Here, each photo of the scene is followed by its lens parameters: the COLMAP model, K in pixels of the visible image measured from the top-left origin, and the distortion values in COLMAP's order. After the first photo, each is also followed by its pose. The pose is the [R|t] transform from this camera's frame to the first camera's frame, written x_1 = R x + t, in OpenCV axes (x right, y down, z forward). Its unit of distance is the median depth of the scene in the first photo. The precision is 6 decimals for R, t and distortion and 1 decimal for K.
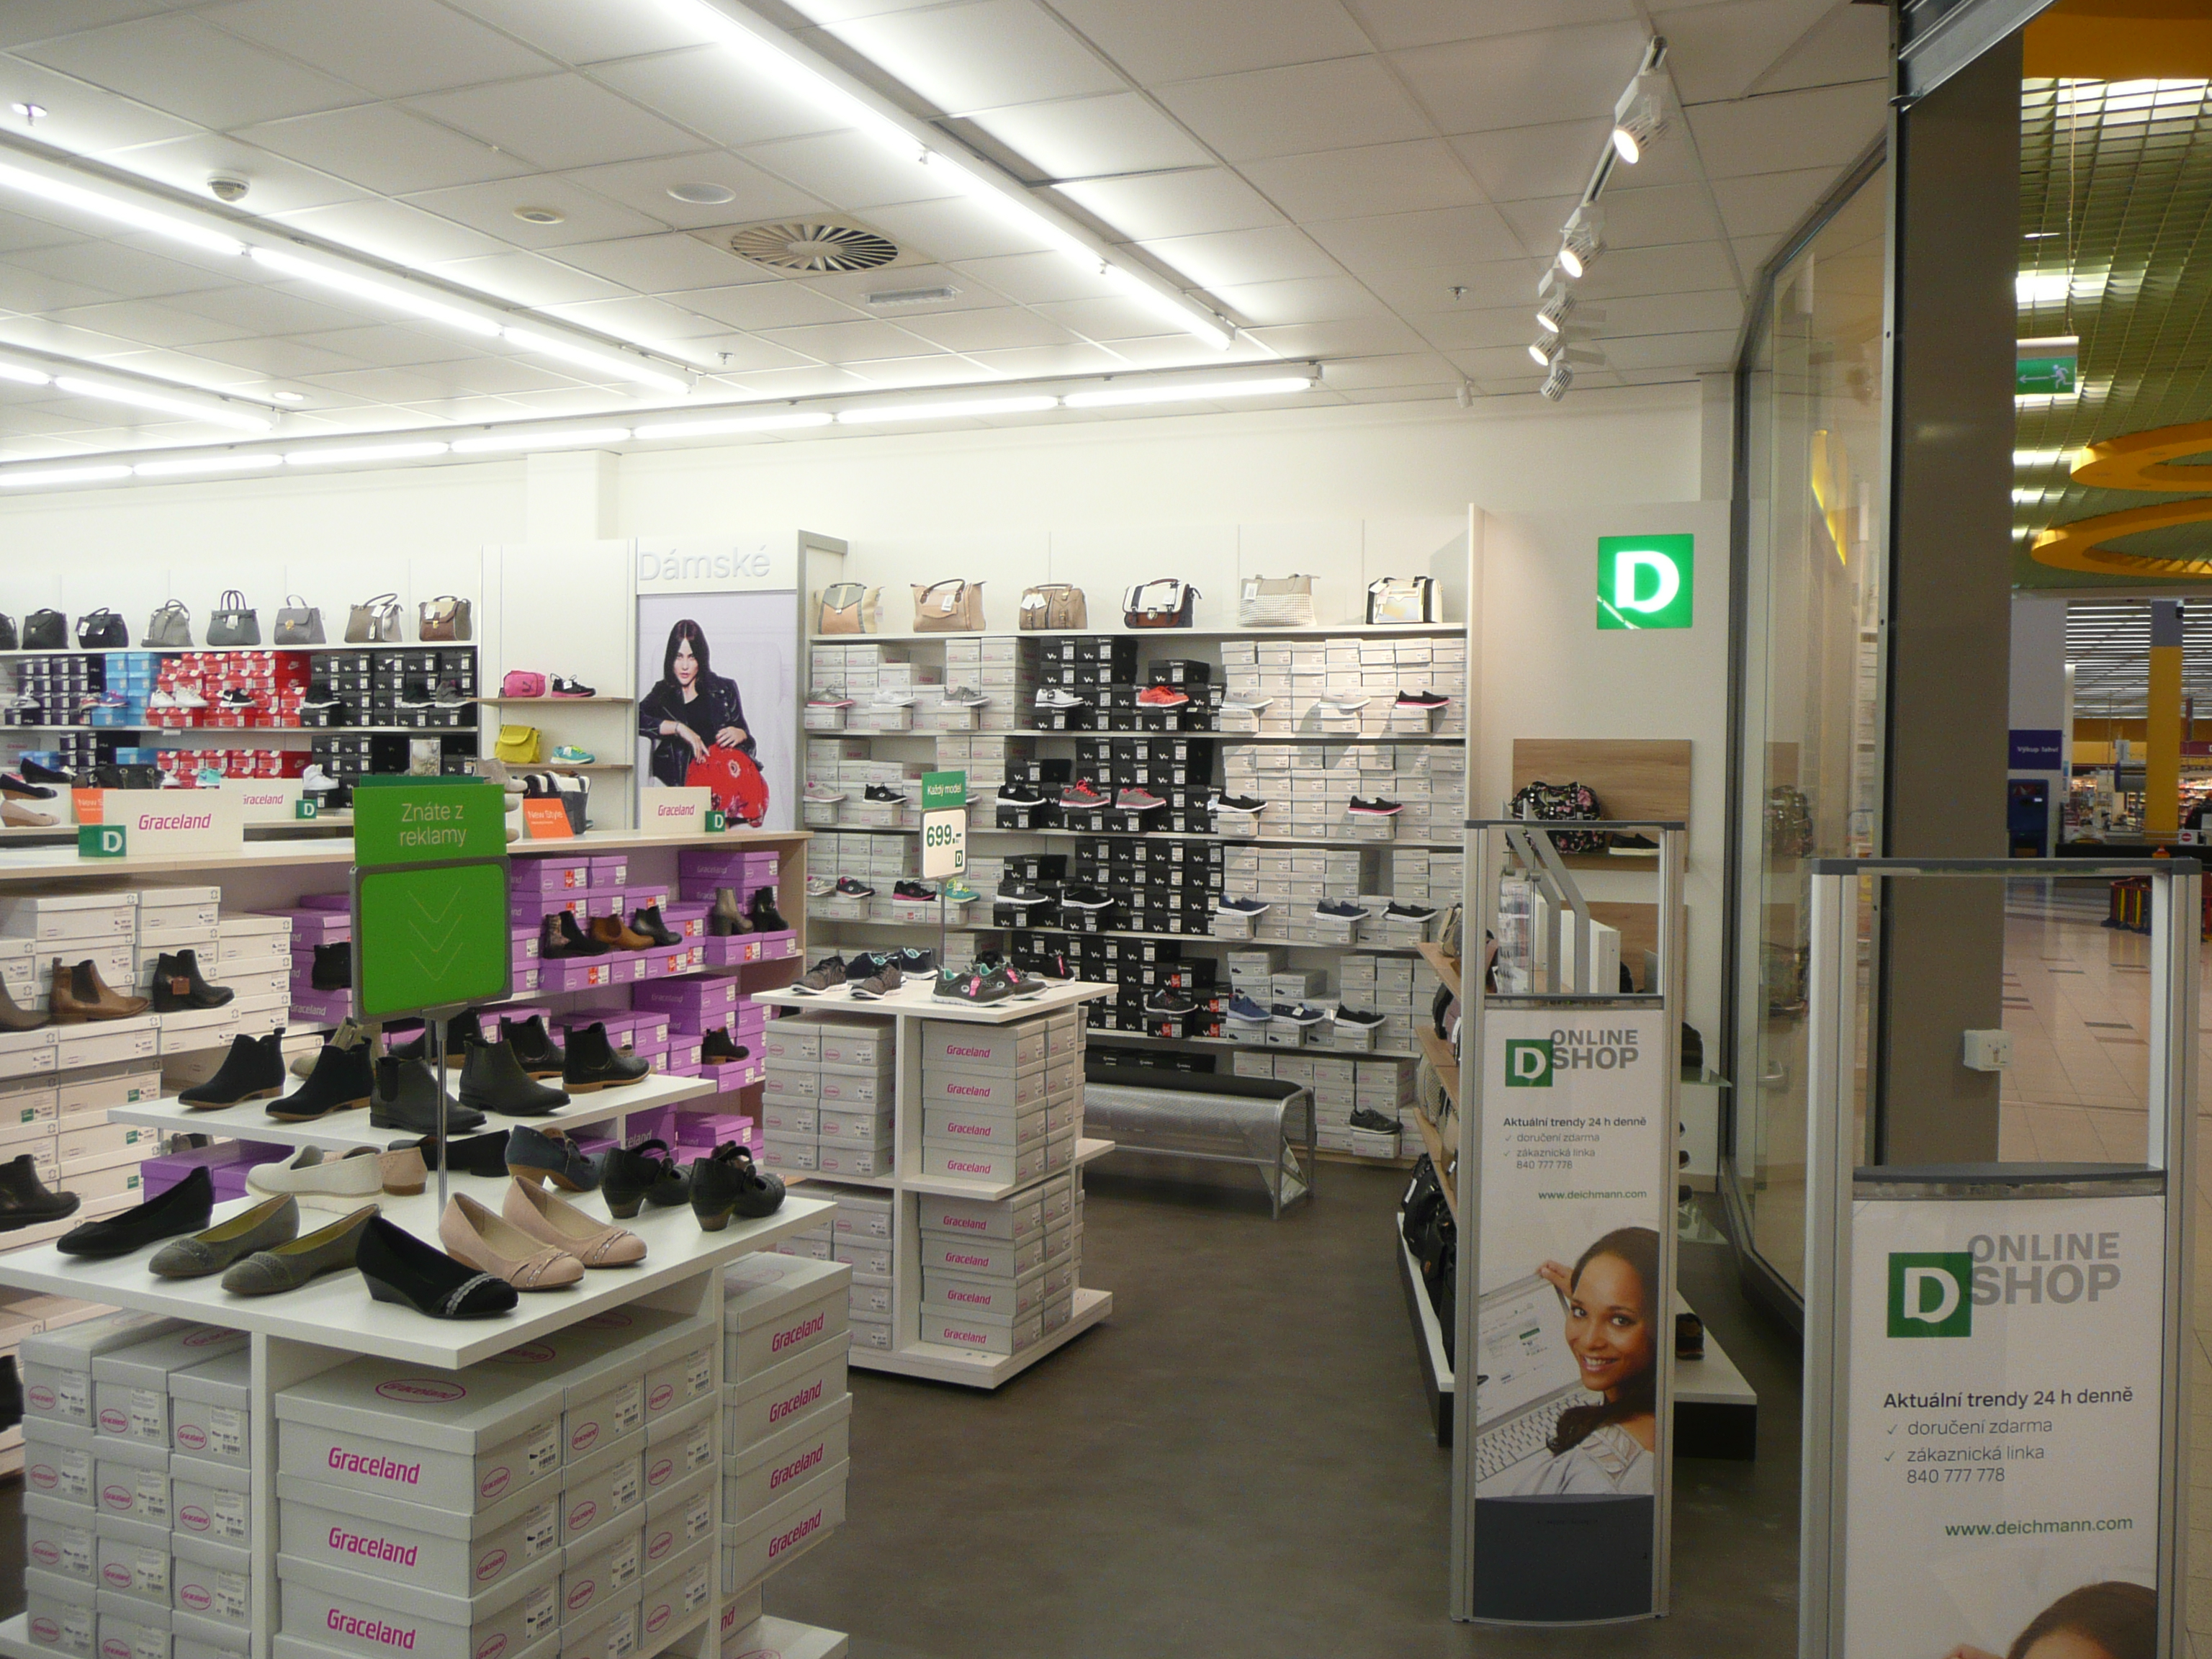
lens RADIAL K [[1870.6, 0, 1107.4], [0, 1870.6, 823.0], [0, 0, 1]] dist [-0.018816, -0.002636]
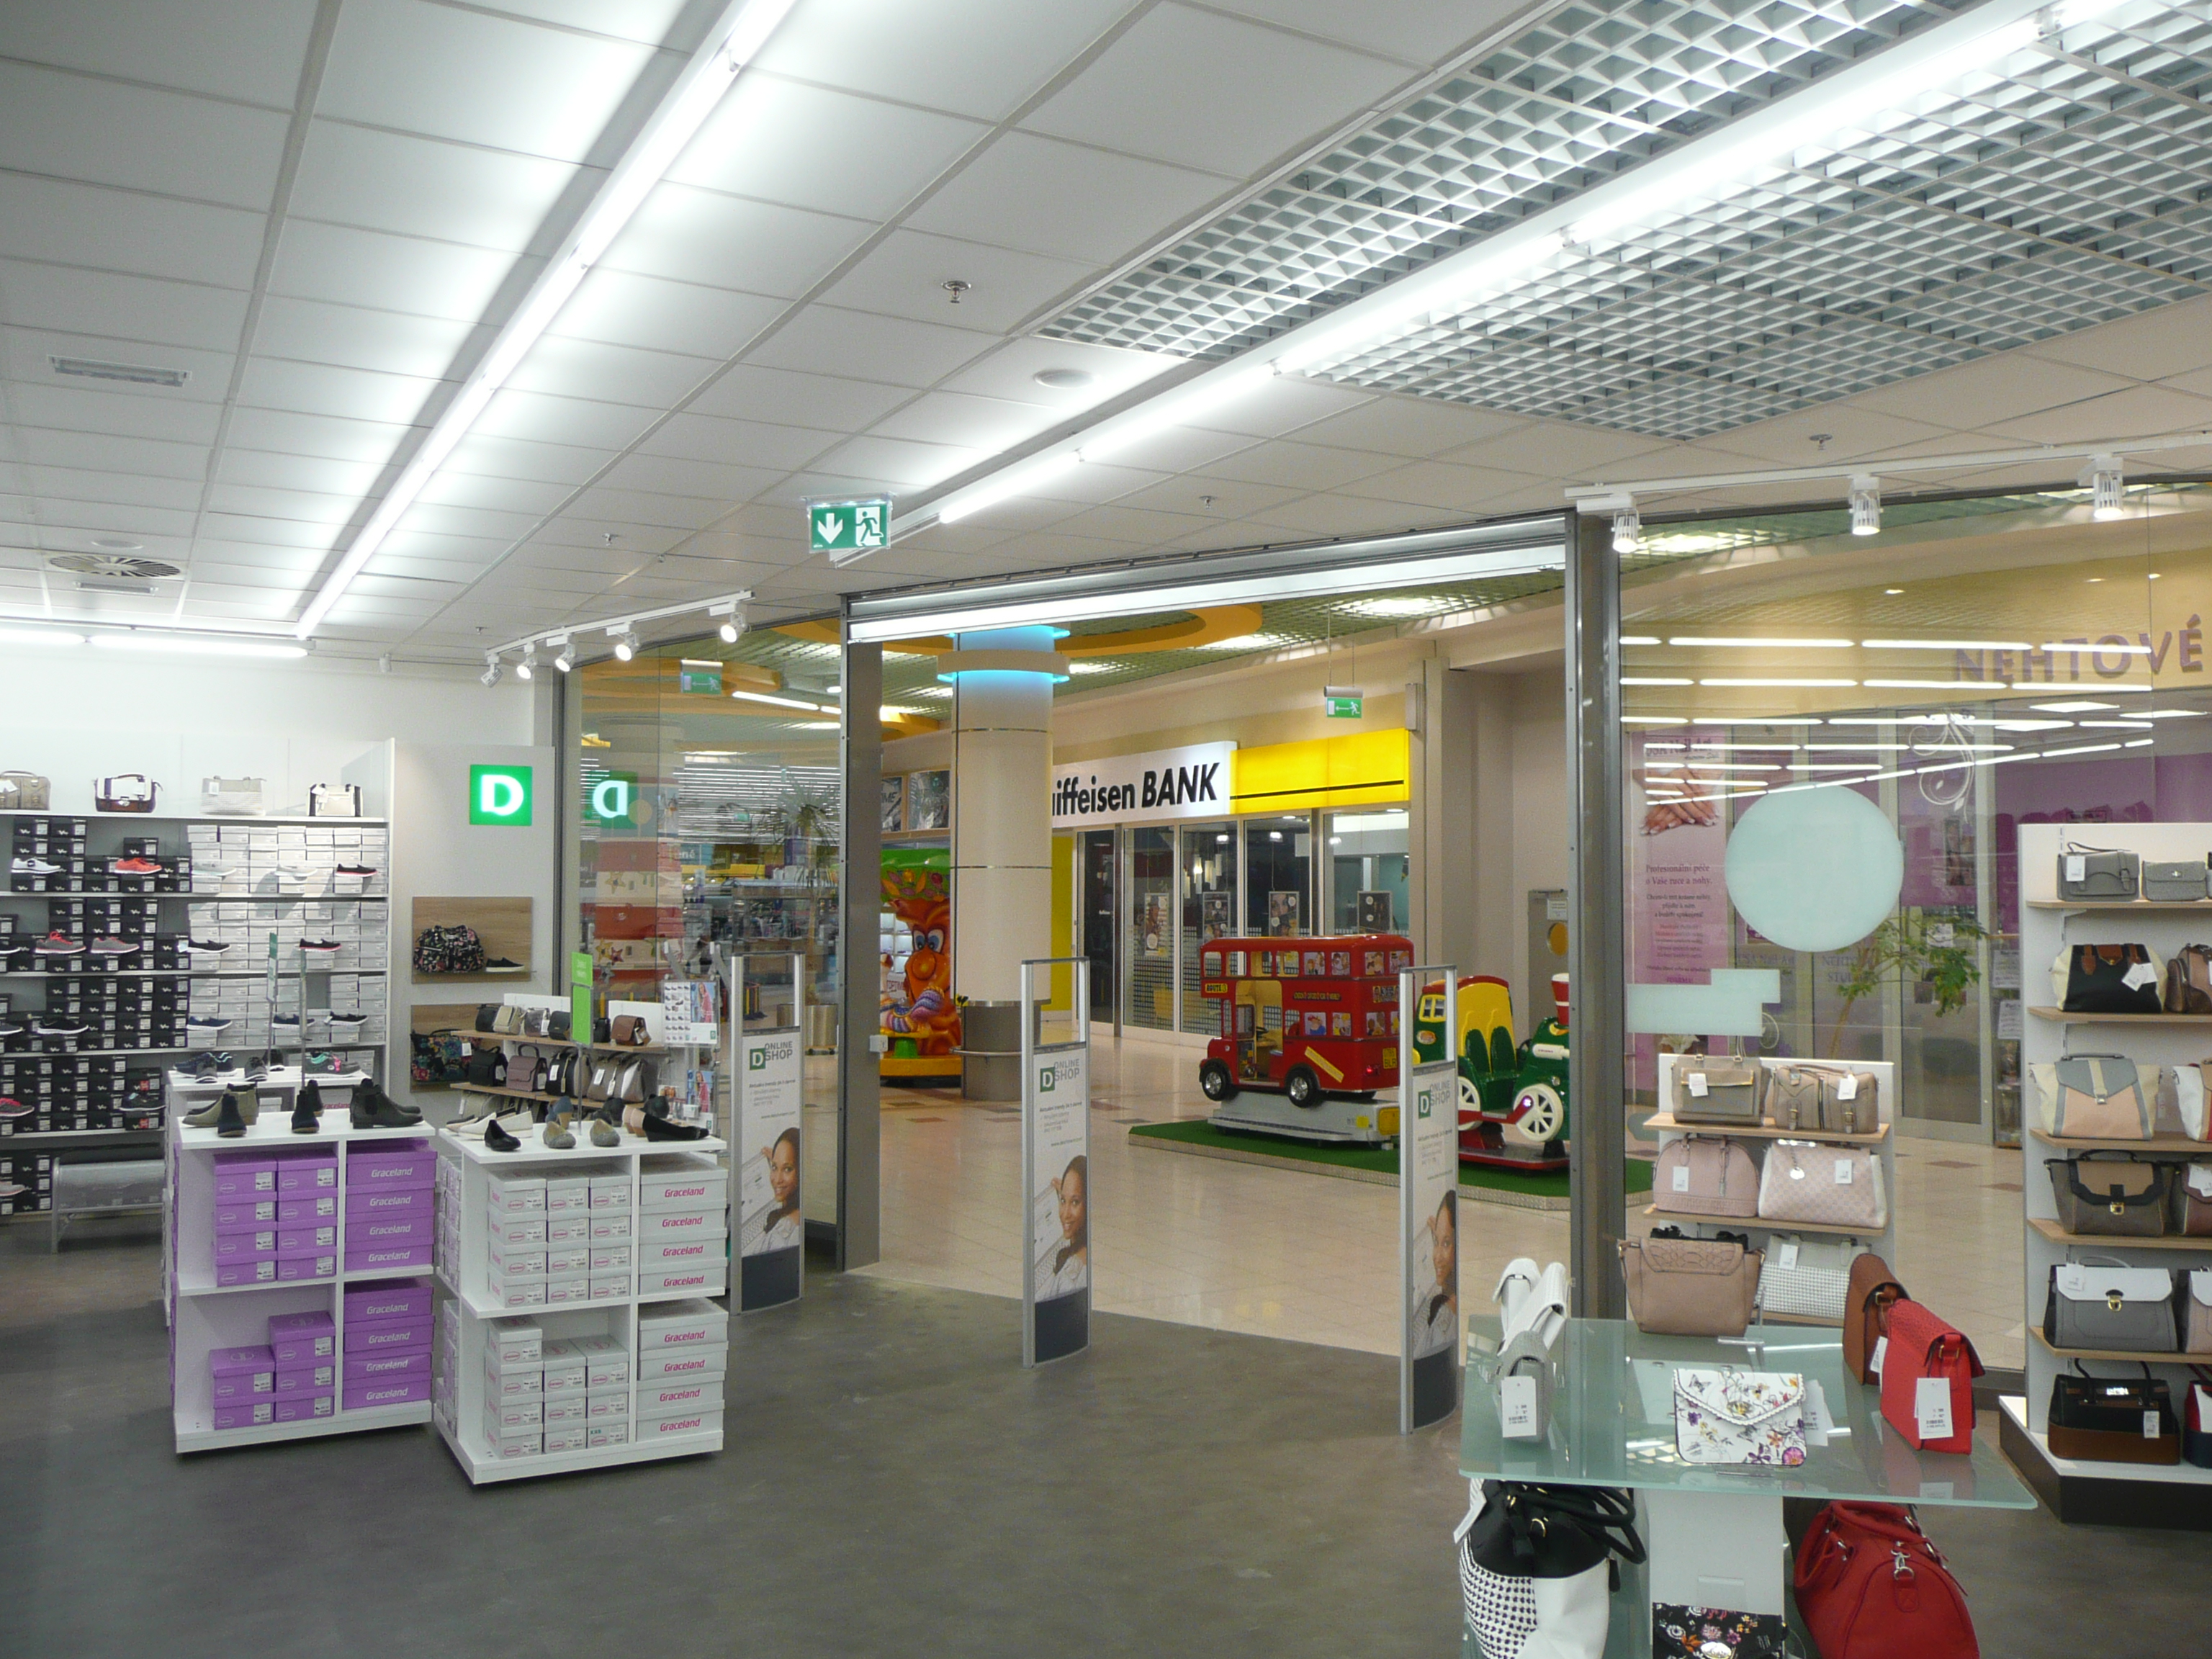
lens RADIAL K [[1870.6, 0, 1108.7], [0, 1870.6, 830.3], [0, 0, 1]] dist [-0.018816, -0.002636]
pose [[0.624073, 0.014981, 0.781222, -0.565306], [0.029321, 0.998663, -0.042574, -0.017642], [-0.780816, 0.049476, 0.622799, -0.335257]]
